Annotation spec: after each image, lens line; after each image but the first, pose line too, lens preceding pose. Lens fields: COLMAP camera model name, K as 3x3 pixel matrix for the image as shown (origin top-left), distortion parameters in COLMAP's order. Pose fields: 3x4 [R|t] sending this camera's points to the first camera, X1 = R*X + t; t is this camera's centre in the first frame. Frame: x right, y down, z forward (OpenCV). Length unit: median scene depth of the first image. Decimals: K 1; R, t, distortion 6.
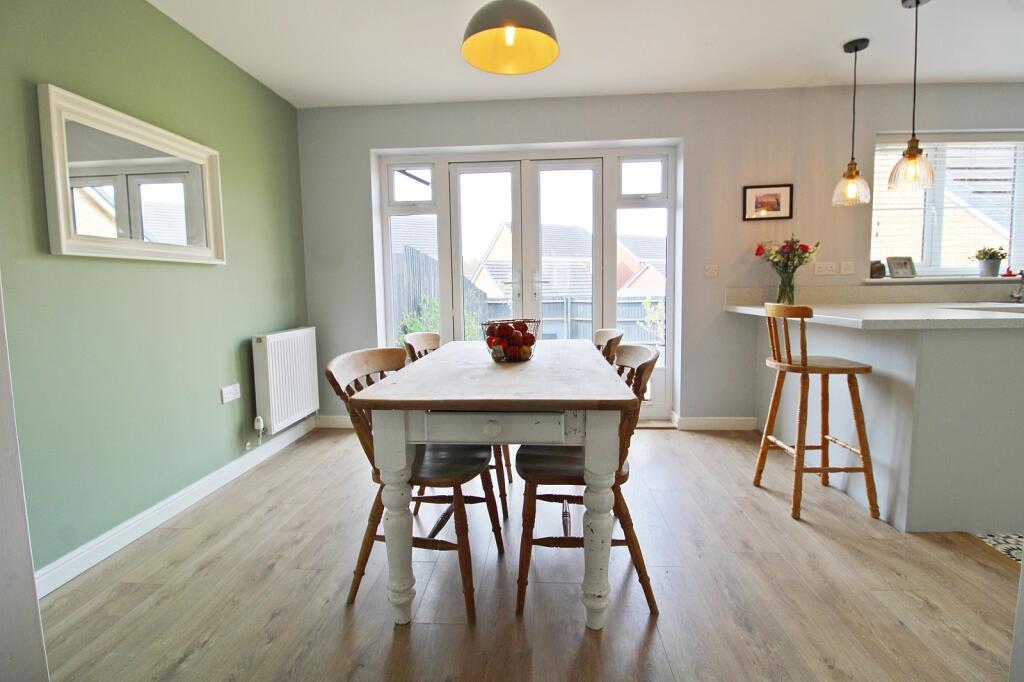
lens RADIAL K [[464.3, 0, 512.8], [0, 464.3, 341.3], [0, 0, 1]] dist [0.000546, 0.000065]
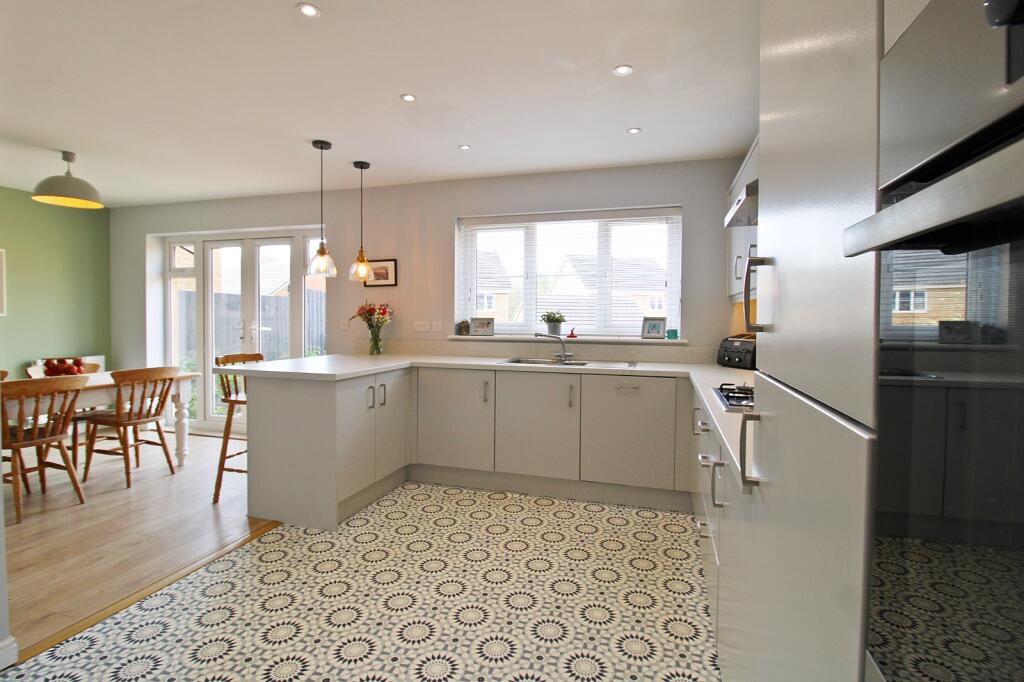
lens RADIAL K [[498.5, 0, 512.1], [0, 498.5, 344.1], [0, 0, 1]] dist [-0.001444, -0.000007]
pose [[0.976230, 0.033878, -0.214071, 1.195471], [-0.048714, 0.996734, -0.064410, -0.036224], [0.211189, 0.073307, 0.974692, -0.233140]]
